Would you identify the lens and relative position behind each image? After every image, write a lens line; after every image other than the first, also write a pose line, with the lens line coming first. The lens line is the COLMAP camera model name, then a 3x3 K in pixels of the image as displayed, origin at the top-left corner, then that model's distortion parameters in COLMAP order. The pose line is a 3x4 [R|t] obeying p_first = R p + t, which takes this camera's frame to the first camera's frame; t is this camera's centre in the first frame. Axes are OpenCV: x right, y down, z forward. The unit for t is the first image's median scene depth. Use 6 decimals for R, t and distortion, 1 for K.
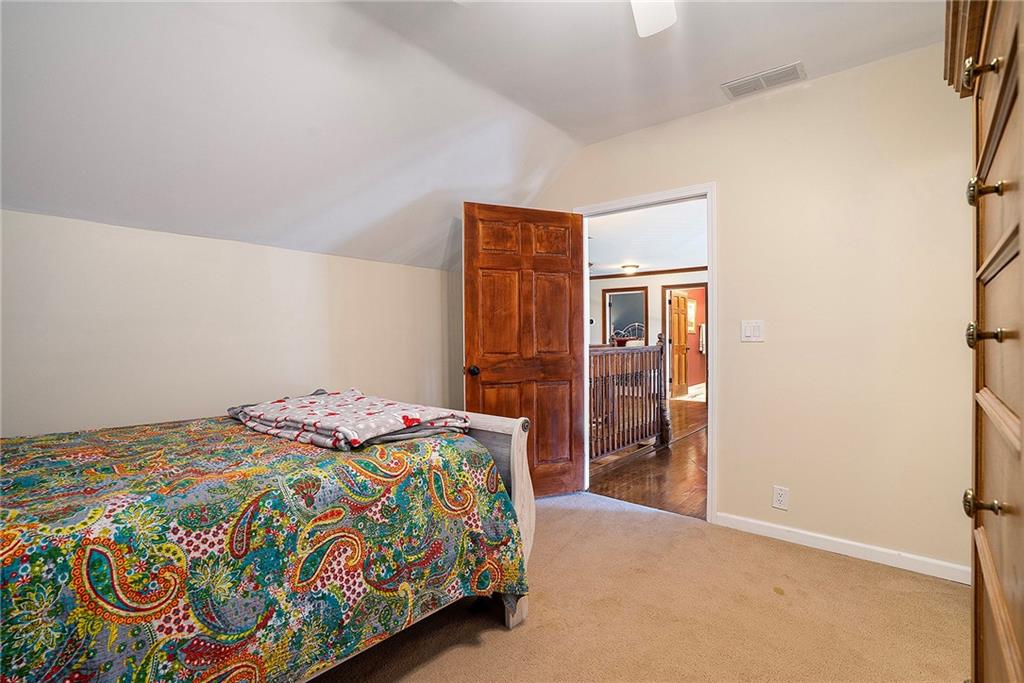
lens RADIAL K [[478.9, 0, 511.4], [0, 478.9, 339.6], [0, 0, 1]] dist [-0.002493, 0.000932]
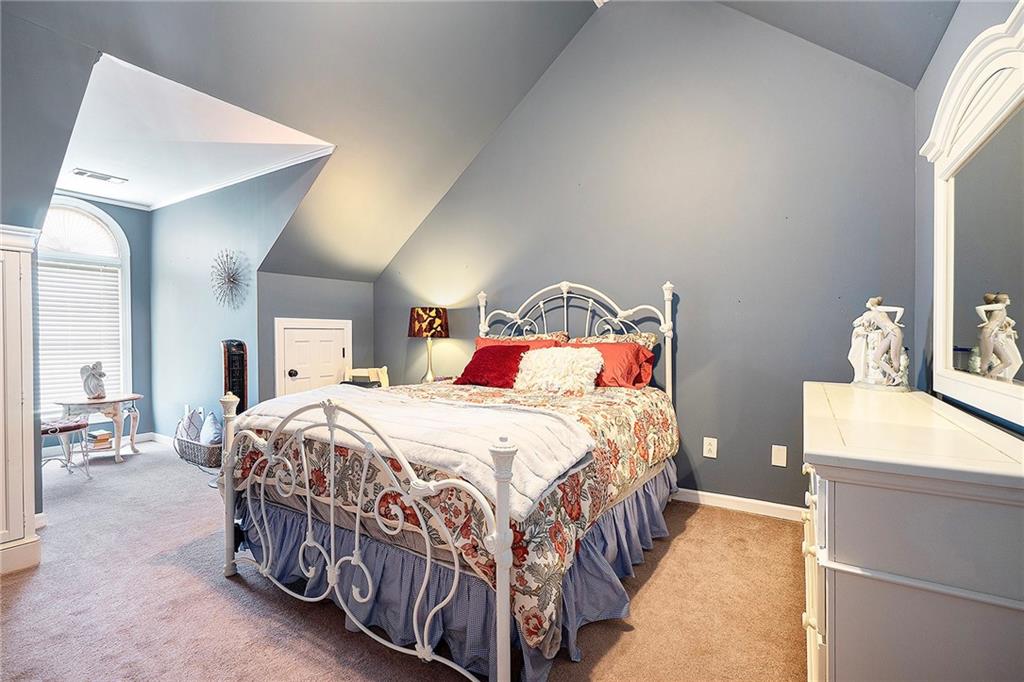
lens RADIAL K [[478.9, 0, 511.6], [0, 478.9, 339.1], [0, 0, 1]] dist [-0.002493, 0.000932]
pose [[0.986481, 0.002145, 0.163862, 0.190225], [-0.003265, 0.999973, 0.006561, -0.004203], [-0.163843, -0.007007, 0.986462, 0.746126]]
